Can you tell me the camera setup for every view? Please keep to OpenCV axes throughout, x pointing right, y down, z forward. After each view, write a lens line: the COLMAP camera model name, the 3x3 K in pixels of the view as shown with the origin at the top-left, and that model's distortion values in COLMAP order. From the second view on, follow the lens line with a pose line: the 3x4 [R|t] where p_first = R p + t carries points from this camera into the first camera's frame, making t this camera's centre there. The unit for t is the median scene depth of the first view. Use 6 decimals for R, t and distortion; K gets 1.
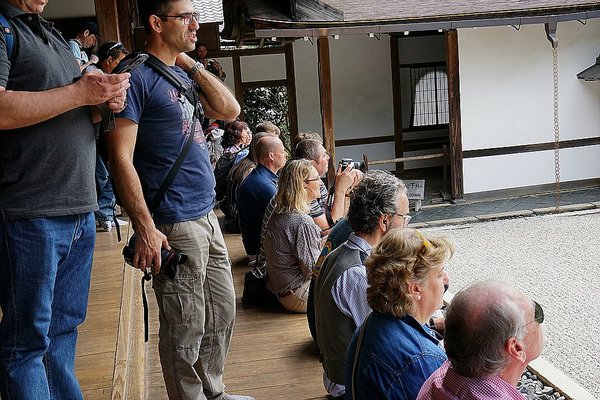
lens RADIAL K [[762.8, 0, 300.0], [0, 762.8, 200.0], [0, 0, 1]] dist [-0.016496, 0.056171]
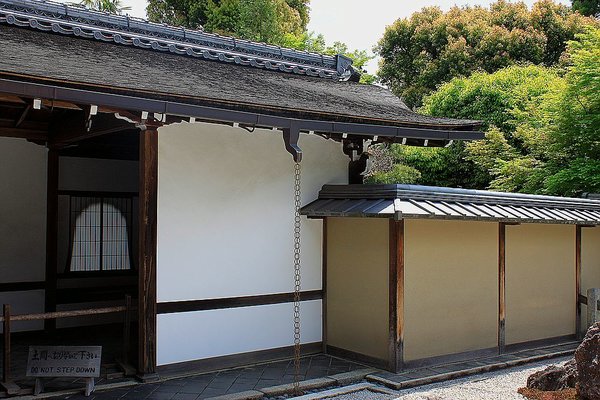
lens RADIAL K [[762.8, 0, 300.0], [0, 762.8, 200.0], [0, 0, 1]] dist [-0.016496, 0.056171]
pose [[0.892309, 0.083105, 0.443709, 0.013177], [0.009323, 0.979306, -0.202168, -0.014066], [-0.451328, 0.184533, 0.873070, 0.302894]]
